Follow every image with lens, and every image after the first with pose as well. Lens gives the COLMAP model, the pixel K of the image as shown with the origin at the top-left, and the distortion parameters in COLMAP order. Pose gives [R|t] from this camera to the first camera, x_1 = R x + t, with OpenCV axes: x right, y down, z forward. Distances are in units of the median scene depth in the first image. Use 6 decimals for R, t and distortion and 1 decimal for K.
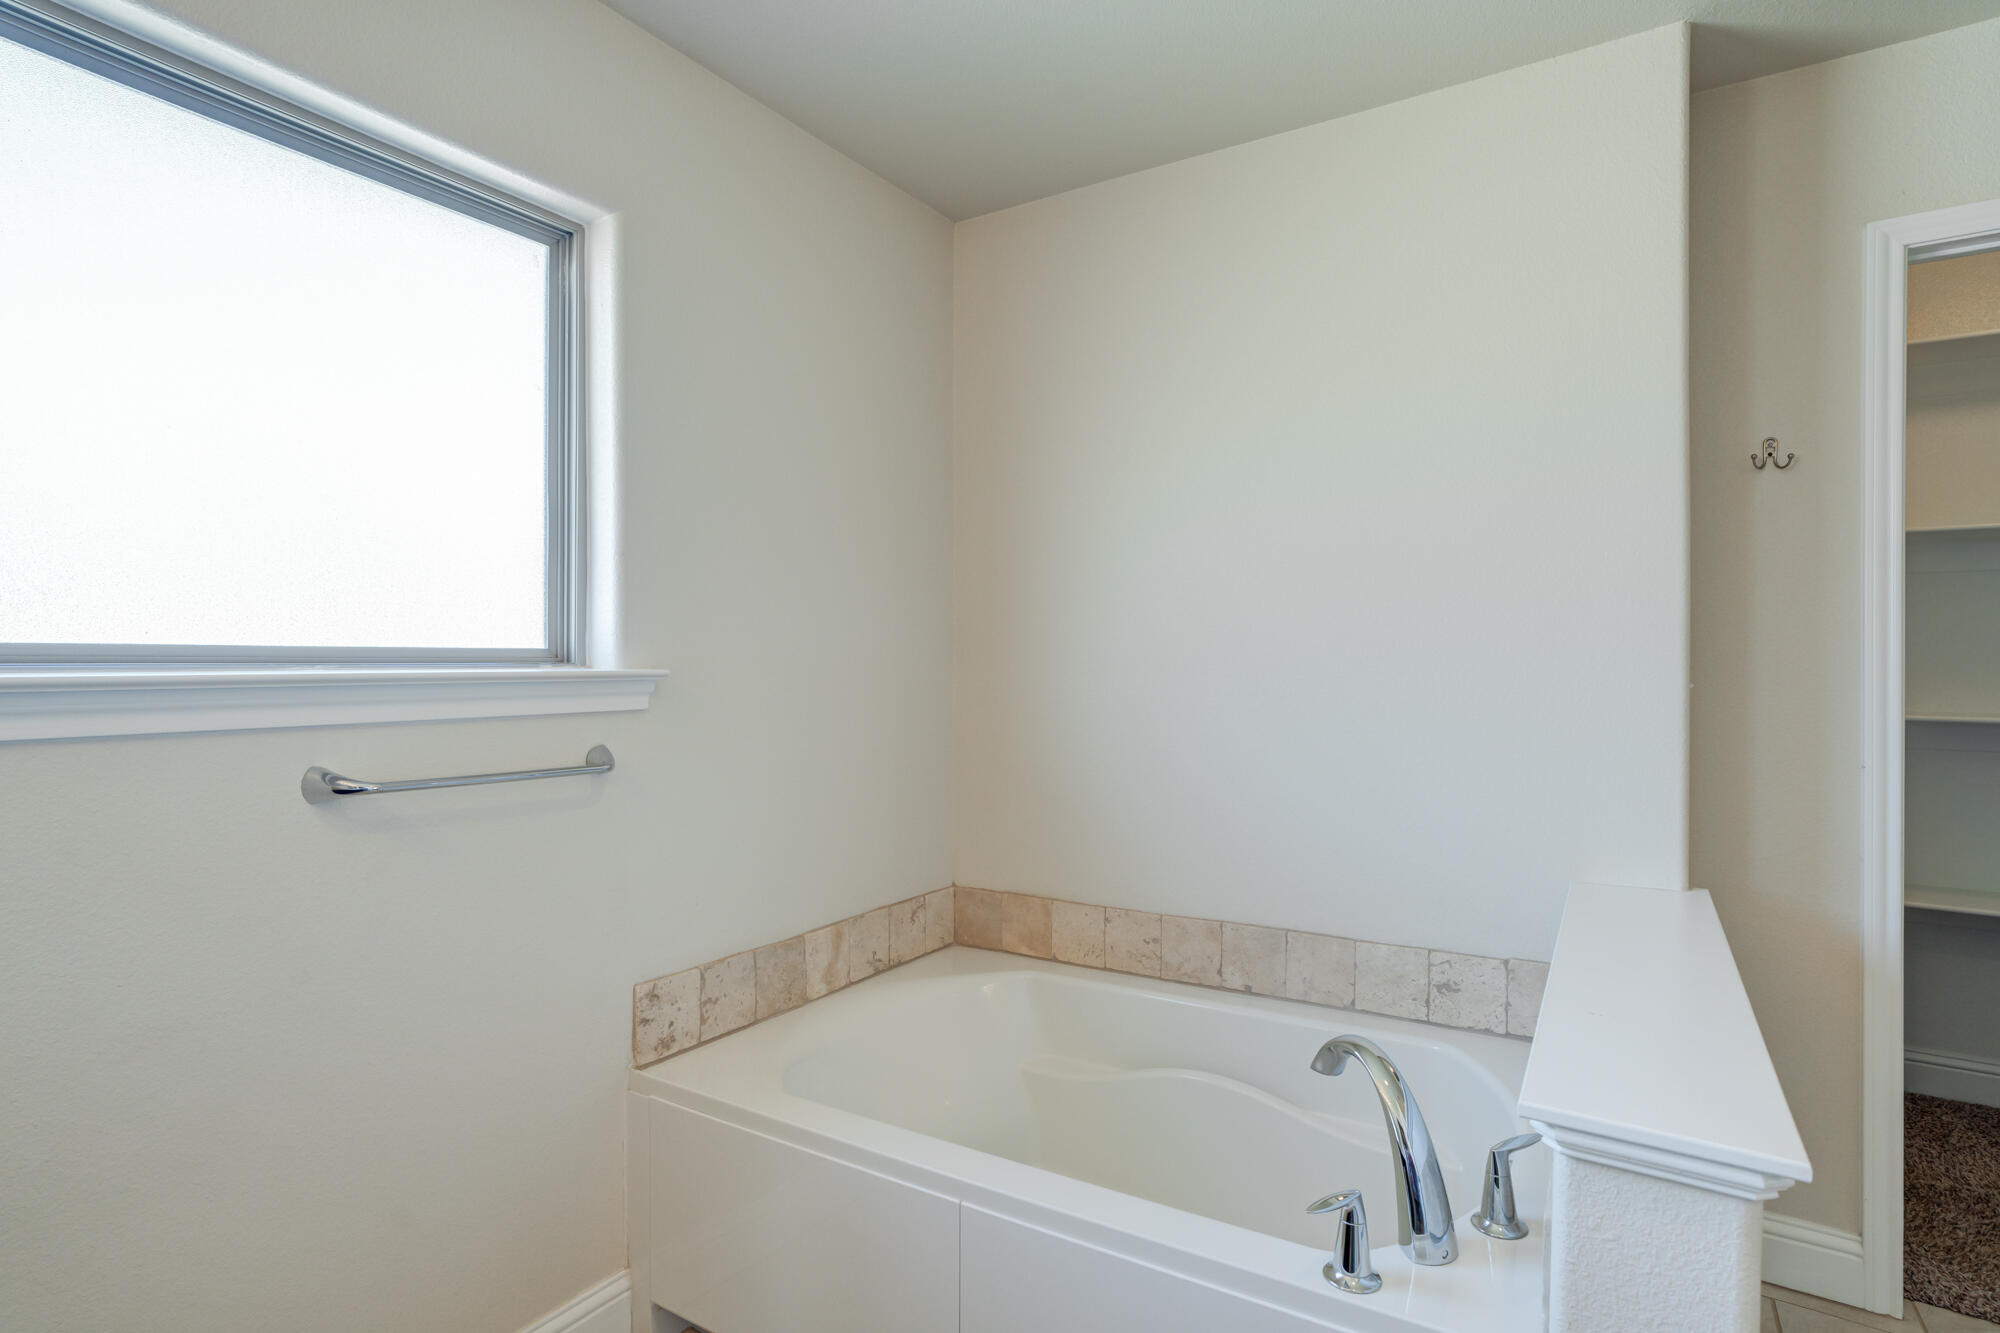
lens RADIAL K [[1011.7, 0, 992.6], [0, 1011.7, 676.1], [0, 0, 1]] dist [-0.059443, 0.022850]
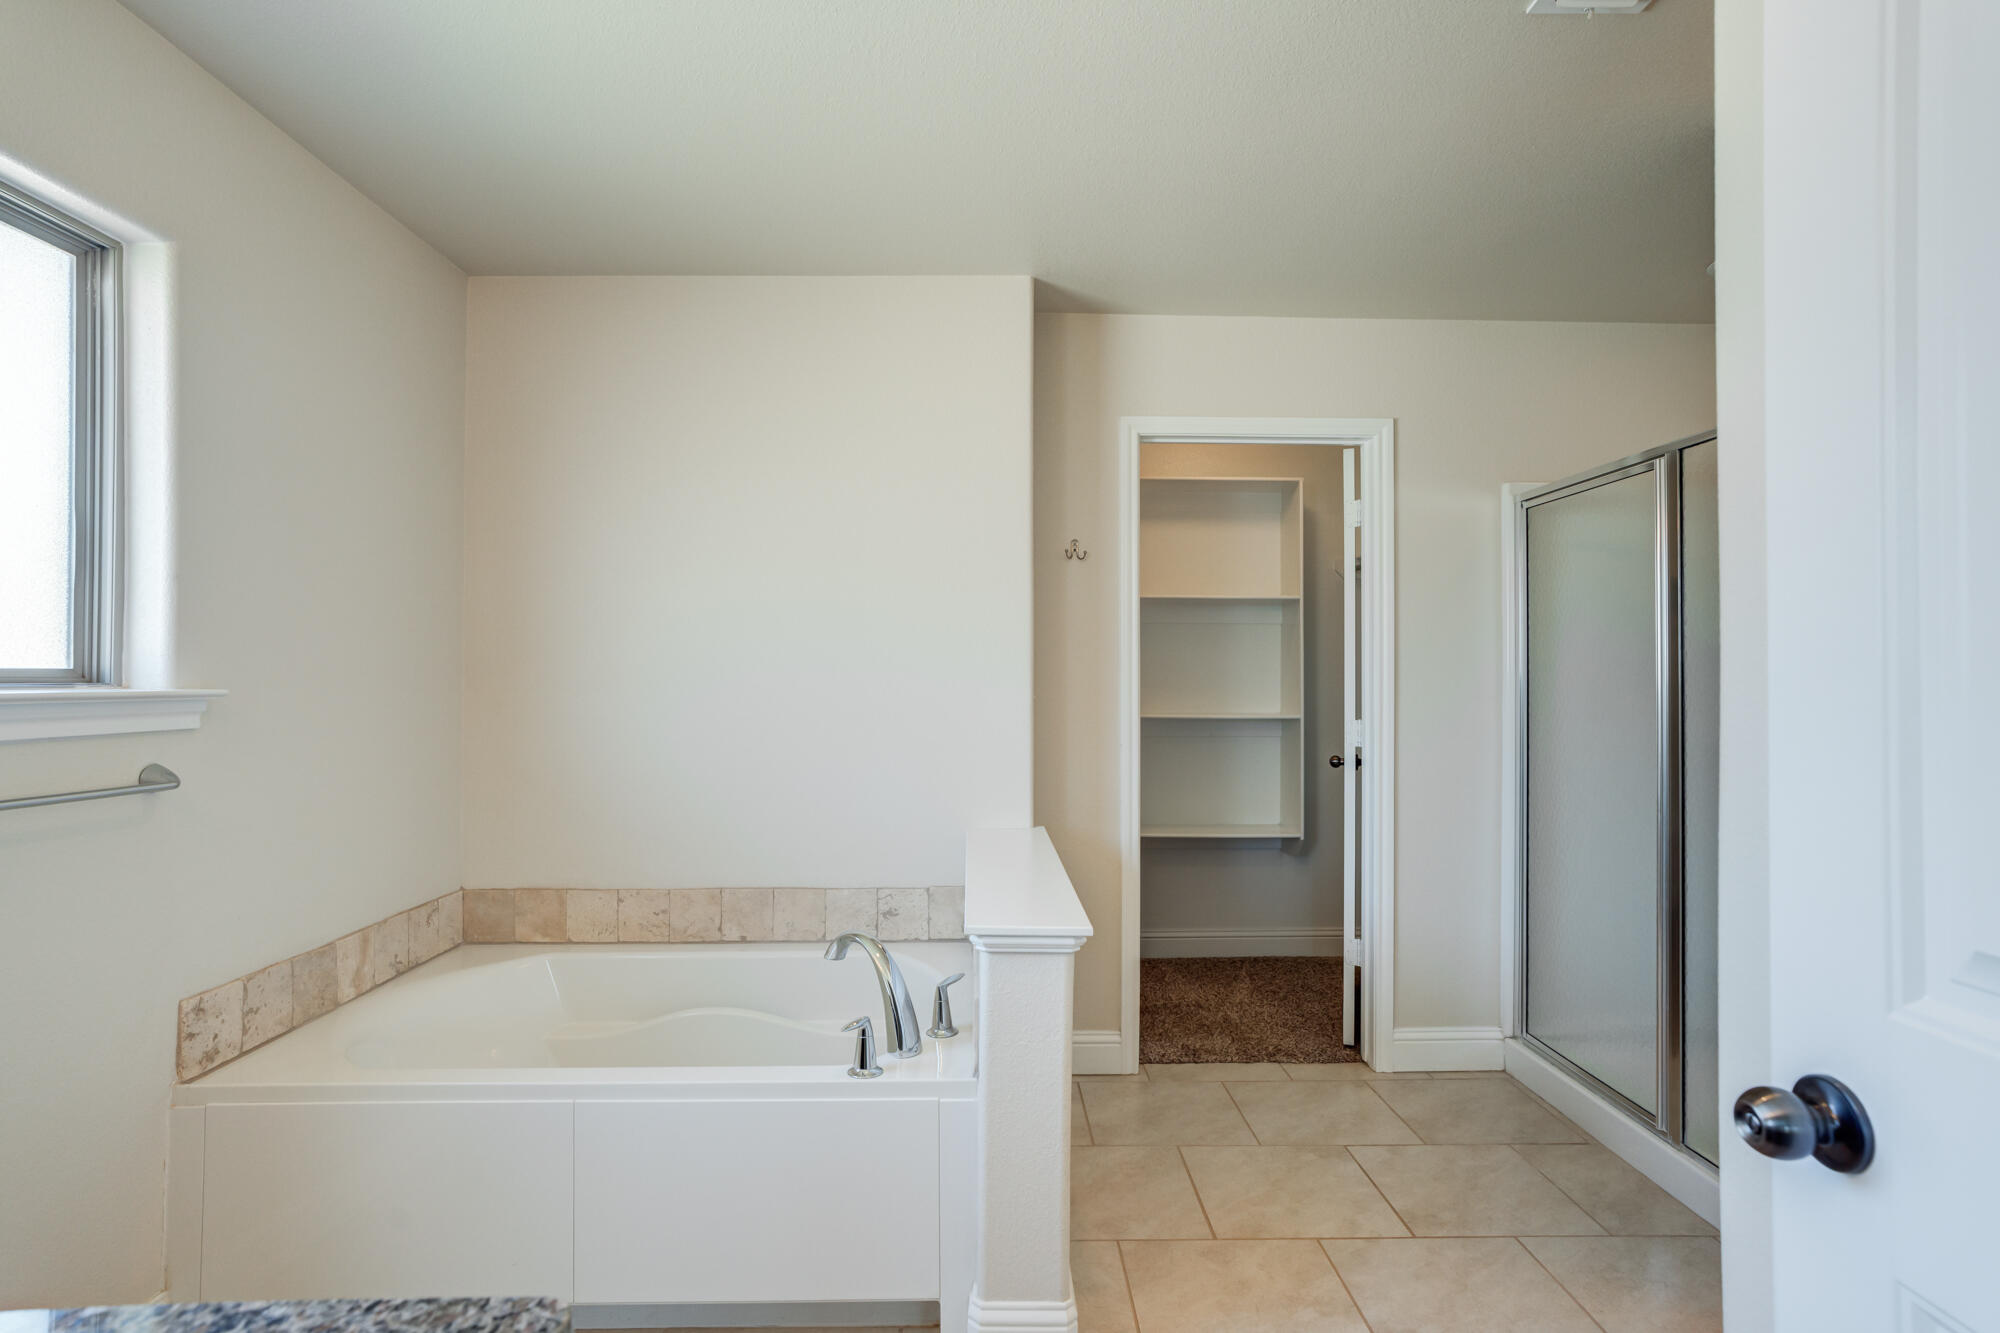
lens RADIAL K [[1011.7, 0, 980.8], [0, 1011.7, 673.1], [0, 0, 1]] dist [-0.059443, 0.022850]
pose [[0.839038, 0.005630, 0.544043, -0.218553], [0.005395, 0.999811, -0.018667, -0.000190], [-0.544045, 0.018598, 0.838850, -0.279867]]
